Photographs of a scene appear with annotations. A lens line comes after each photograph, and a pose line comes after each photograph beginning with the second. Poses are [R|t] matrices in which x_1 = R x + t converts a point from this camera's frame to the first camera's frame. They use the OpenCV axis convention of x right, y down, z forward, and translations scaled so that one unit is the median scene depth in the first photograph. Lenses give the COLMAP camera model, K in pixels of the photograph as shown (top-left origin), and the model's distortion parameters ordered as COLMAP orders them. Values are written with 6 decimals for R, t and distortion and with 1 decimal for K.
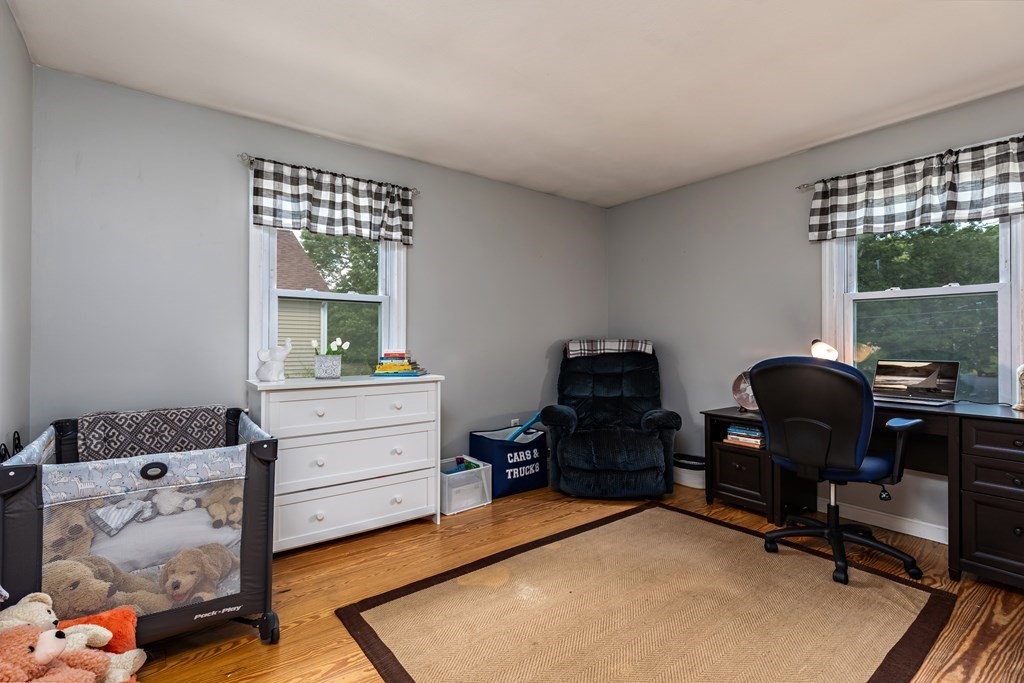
lens RADIAL K [[475.1, 0, 507.1], [0, 475.1, 338.4], [0, 0, 1]] dist [0.009570, -0.000414]
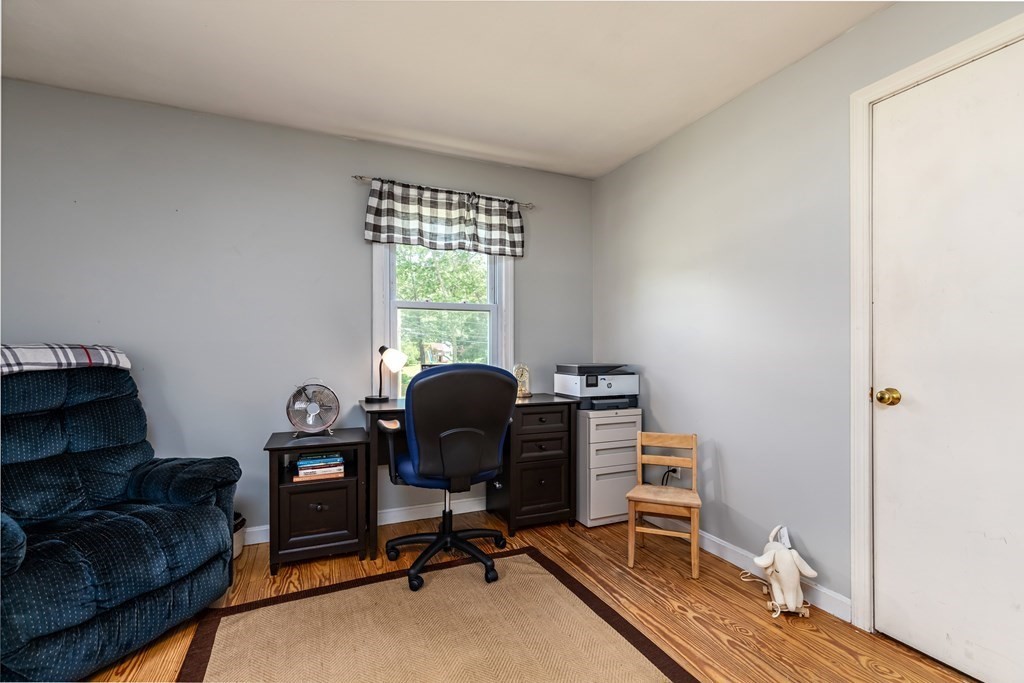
lens RADIAL K [[475.1, 0, 511.2], [0, 475.1, 349.2], [0, 0, 1]] dist [0.009570, -0.000414]
pose [[0.223494, -0.001902, 0.974704, -0.209676], [-0.005035, 0.999982, 0.003106, 0.005001], [-0.974692, -0.005602, 0.223480, 0.527077]]
